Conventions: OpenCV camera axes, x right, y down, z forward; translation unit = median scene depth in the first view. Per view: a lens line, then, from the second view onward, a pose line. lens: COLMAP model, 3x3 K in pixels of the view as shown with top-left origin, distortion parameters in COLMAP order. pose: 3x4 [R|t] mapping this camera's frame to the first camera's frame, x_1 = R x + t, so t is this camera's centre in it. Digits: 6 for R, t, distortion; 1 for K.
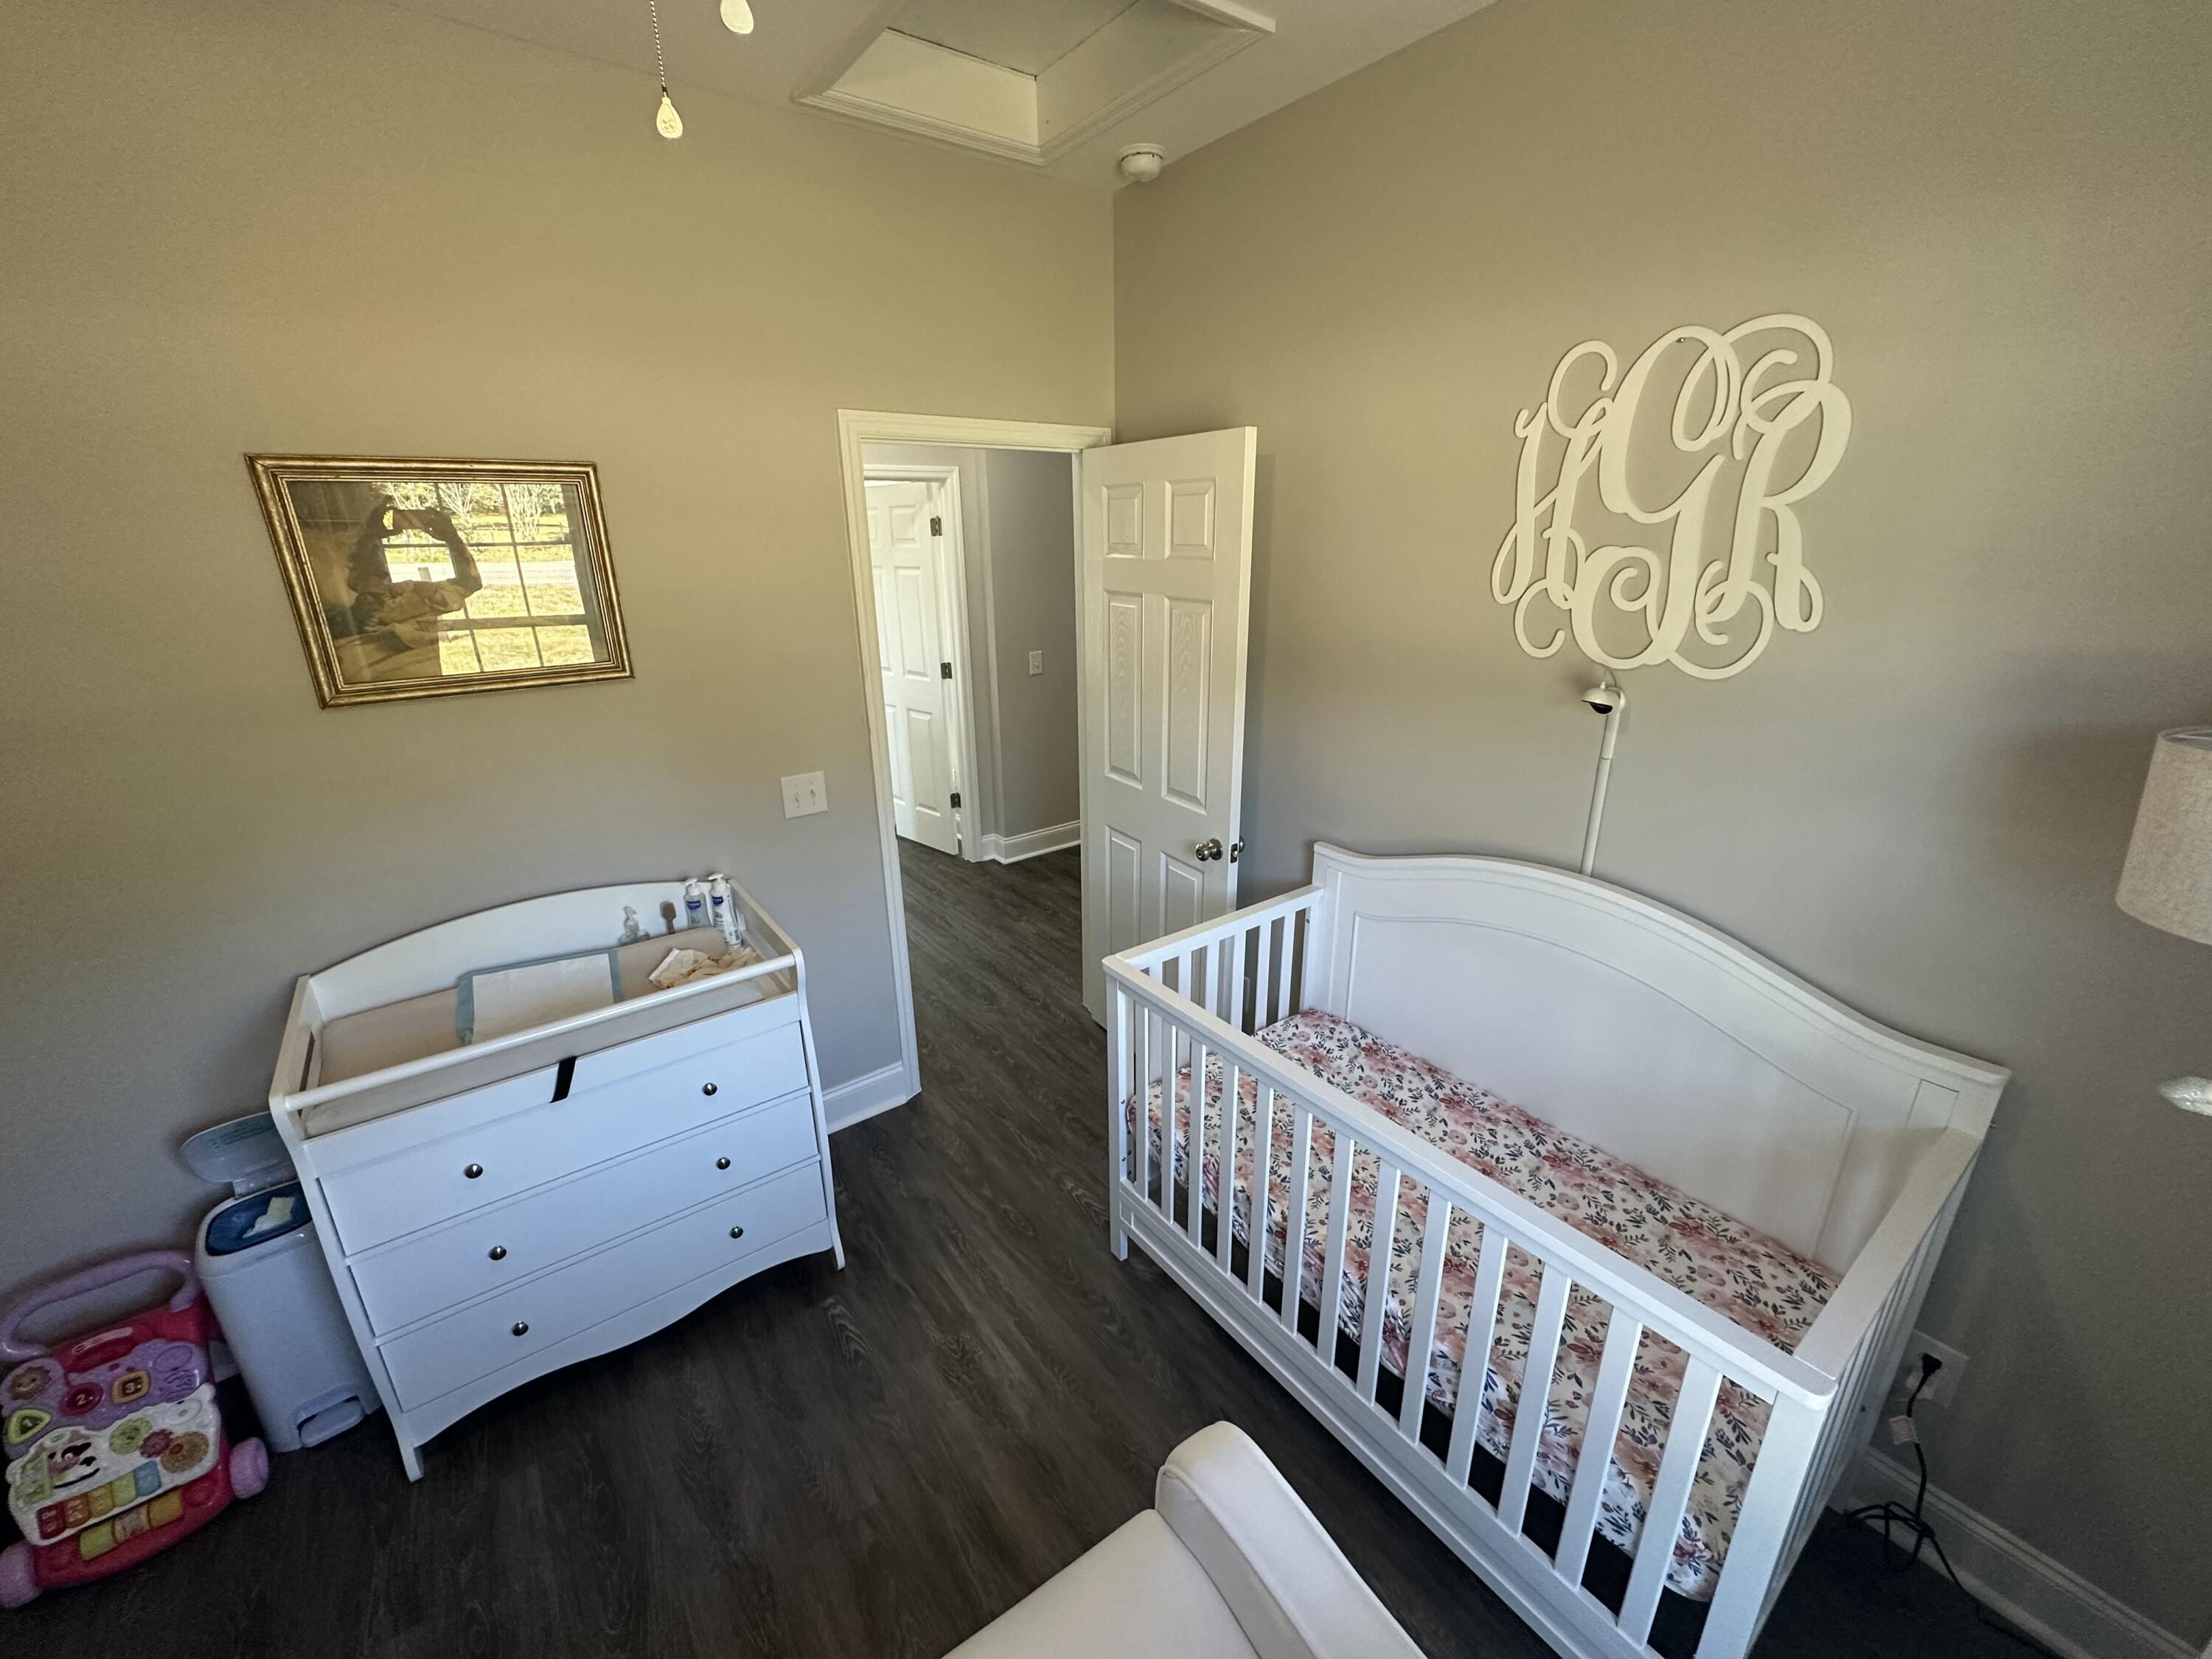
lens RADIAL K [[885.6, 0, 1101.2], [0, 885.6, 833.0], [0, 0, 1]] dist [-0.001371, 0.000018]
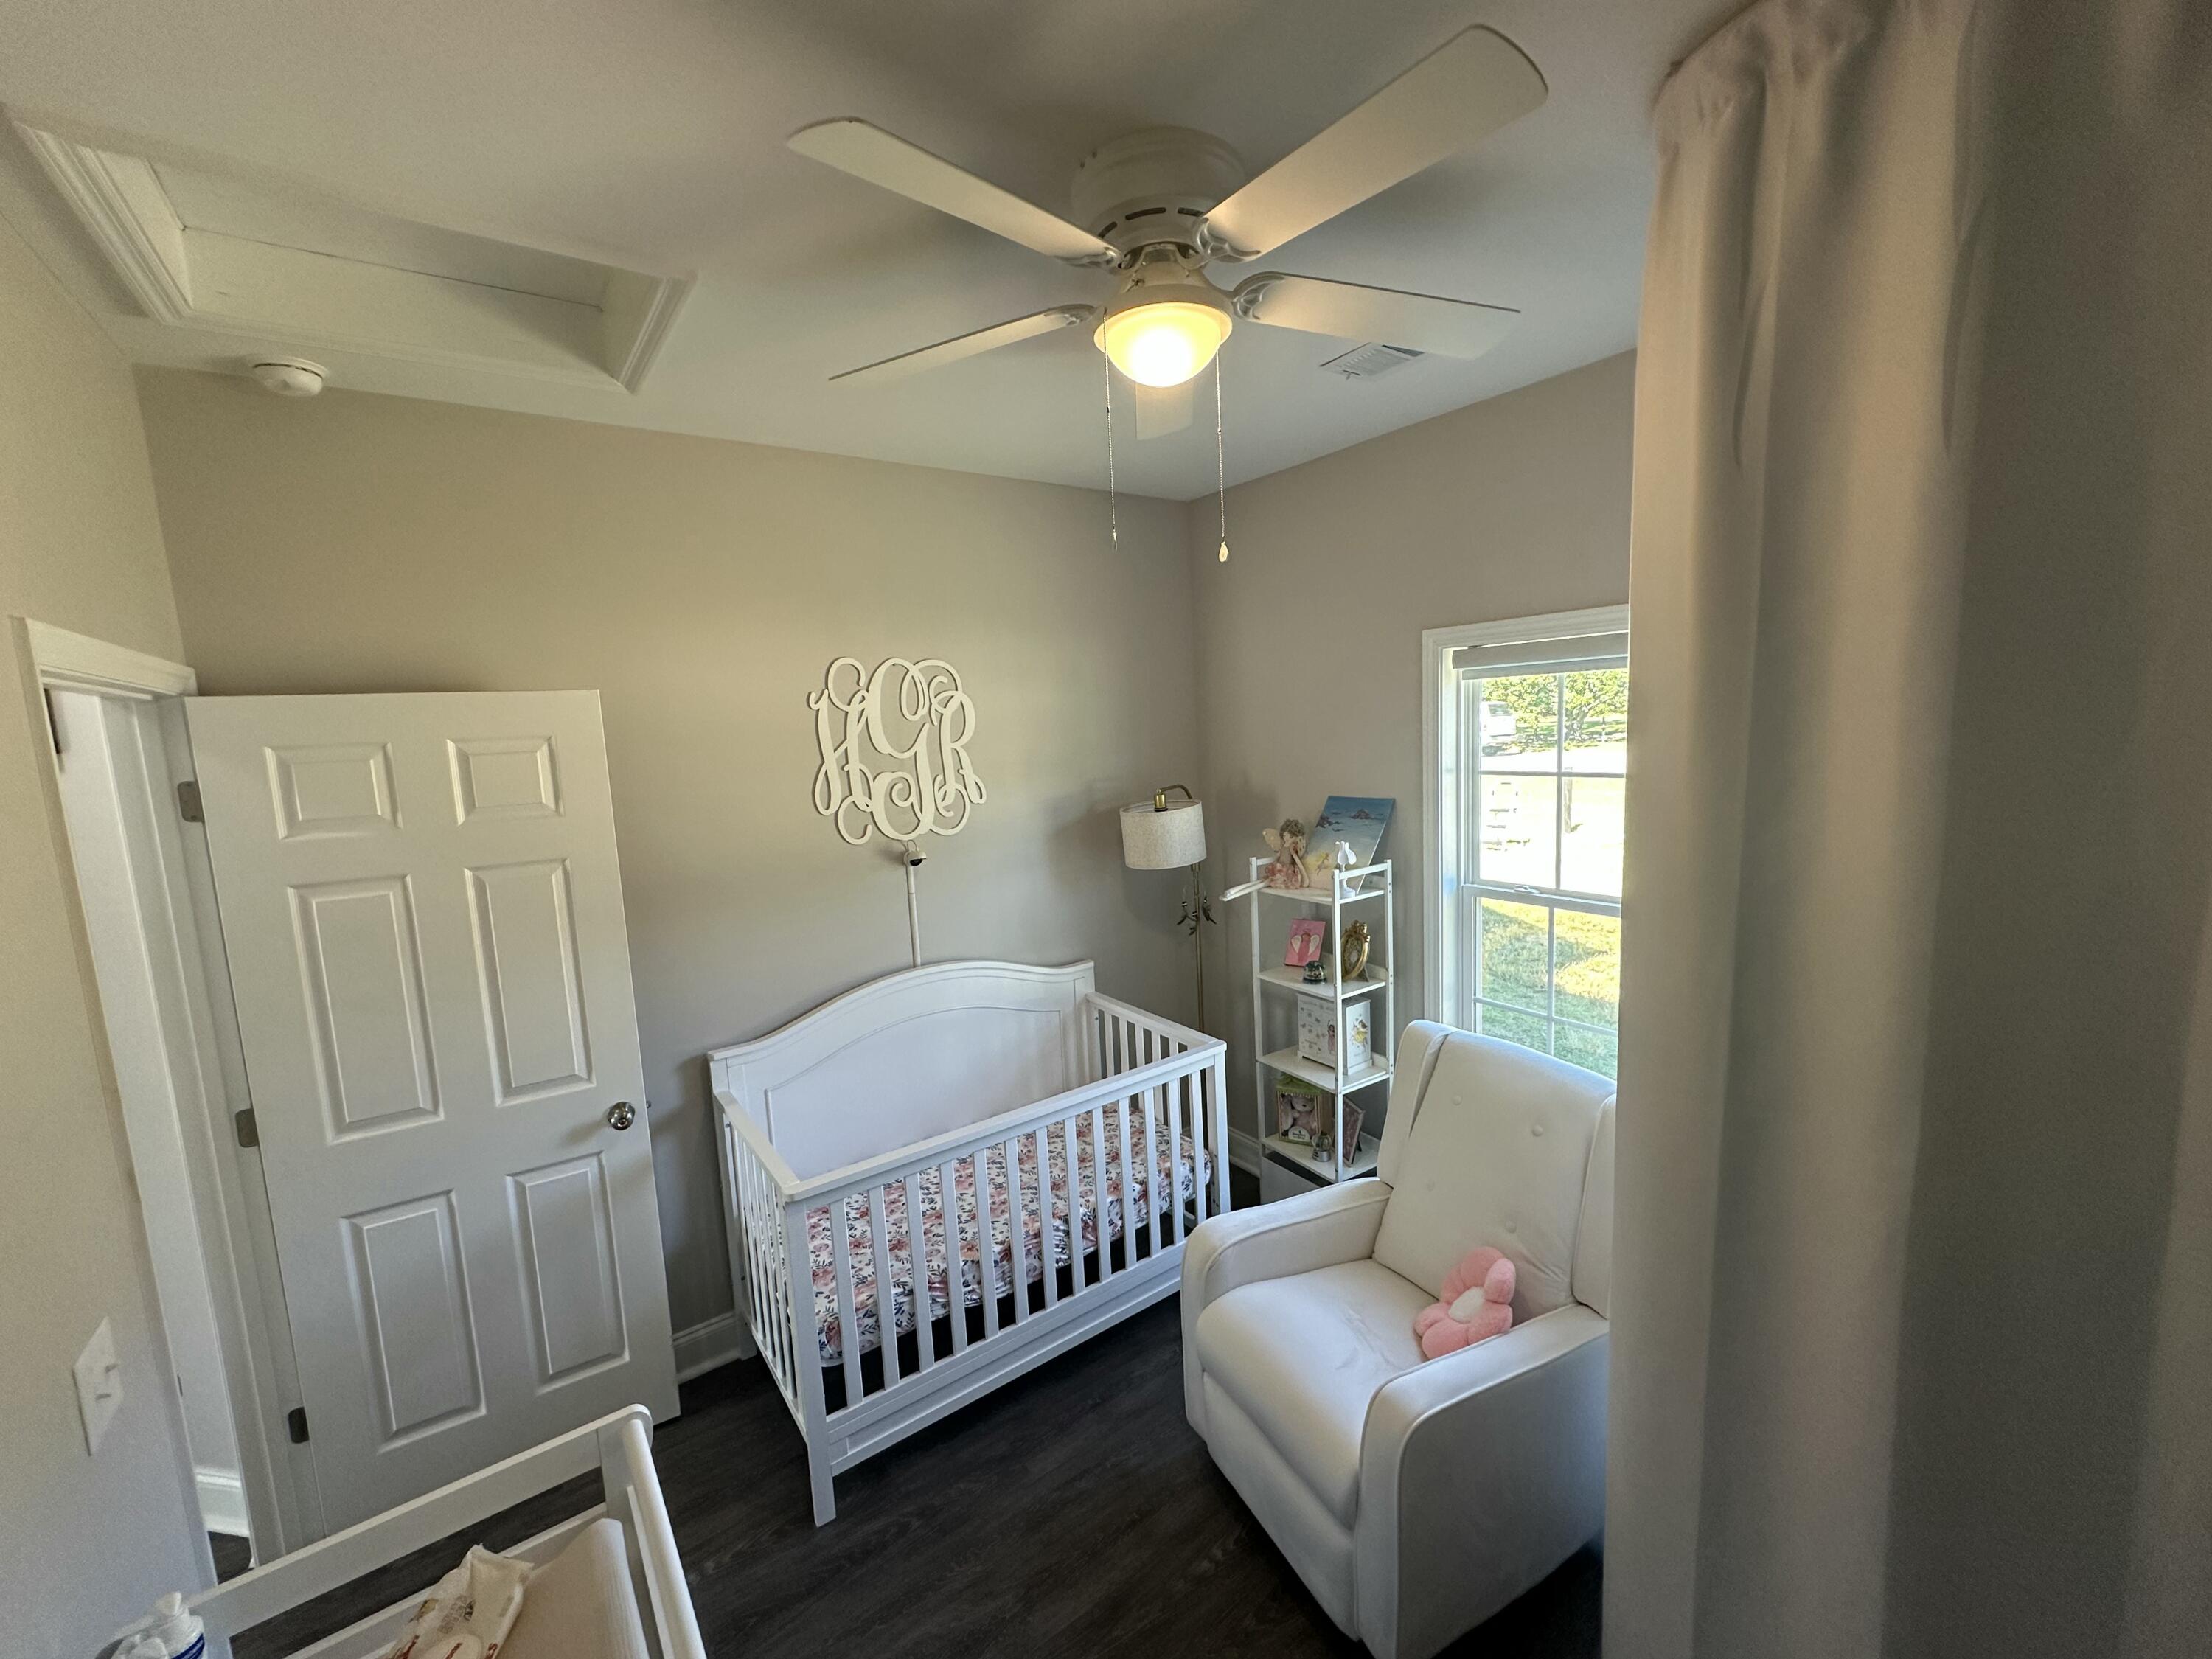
lens RADIAL K [[885.6, 0, 1101.2], [0, 885.6, 833.0], [0, 0, 1]] dist [-0.001371, 0.000018]
pose [[0.018991, -0.114163, 0.993280, -1.127168], [0.373453, 0.922365, 0.098872, -0.235975], [-0.927455, 0.369066, 0.060152, 0.574629]]
